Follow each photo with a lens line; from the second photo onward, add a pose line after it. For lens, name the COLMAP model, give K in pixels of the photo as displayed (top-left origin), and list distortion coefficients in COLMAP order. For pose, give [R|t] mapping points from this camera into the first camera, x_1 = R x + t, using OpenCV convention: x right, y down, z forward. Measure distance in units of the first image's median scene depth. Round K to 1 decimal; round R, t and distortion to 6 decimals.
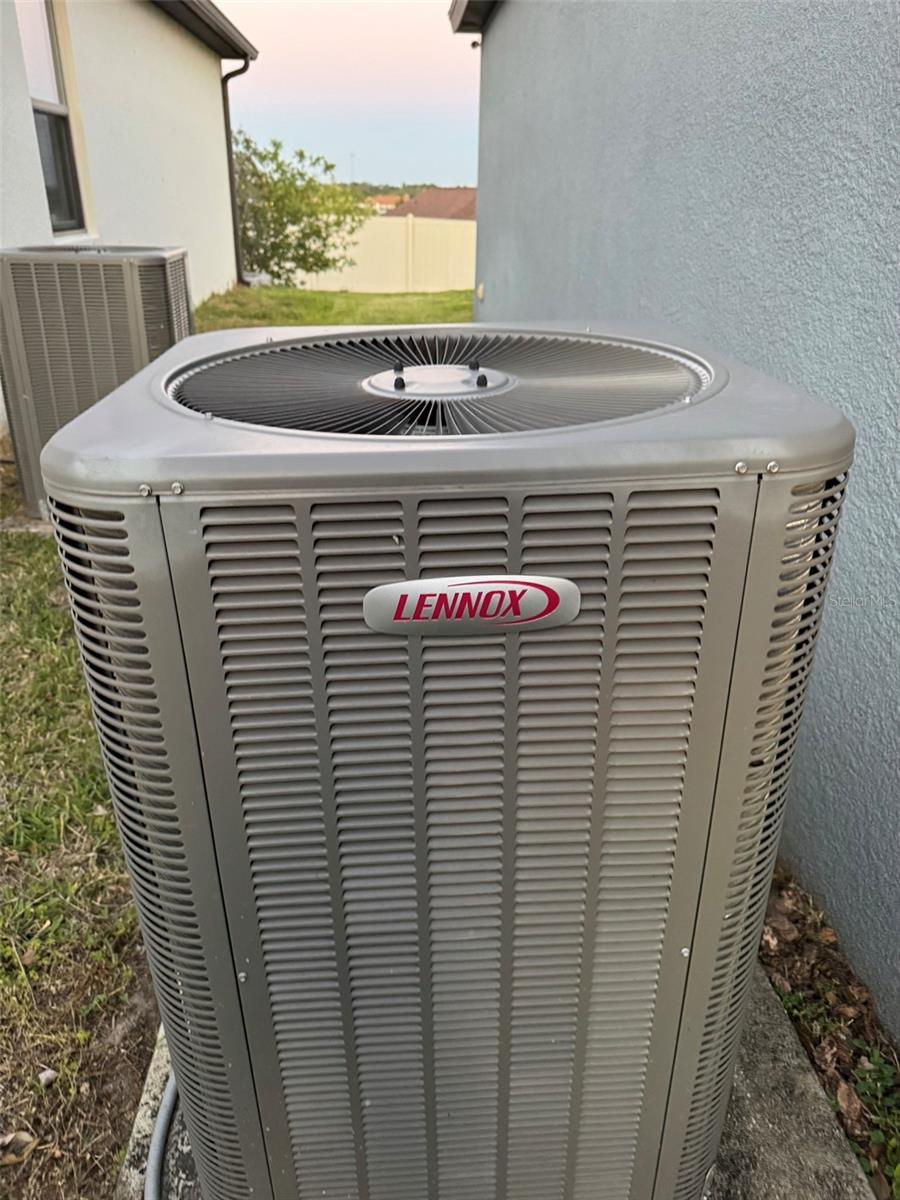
lens RADIAL K [[889.6, 0, 441.9], [0, 889.6, 600.9], [0, 0, 1]] dist [-0.007593, -0.002309]
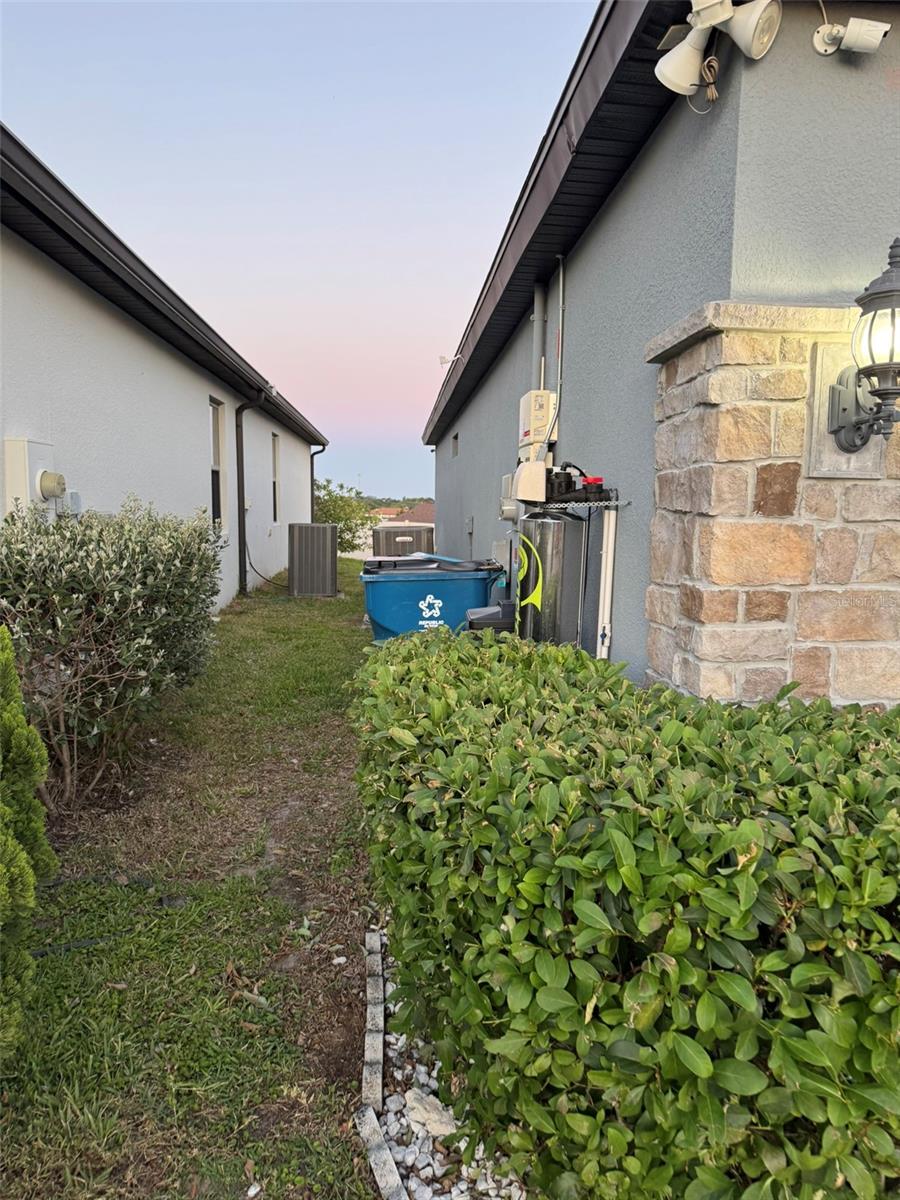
lens RADIAL K [[859.2, 0, 447.0], [0, 859.2, 600.3], [0, 0, 1]] dist [0.053304, -0.068639]
pose [[0.999935, 0.002590, 0.011070, 0.049488], [0.001025, 0.949196, -0.314683, 0.447700], [-0.011322, 0.314674, 0.949132, -1.001216]]
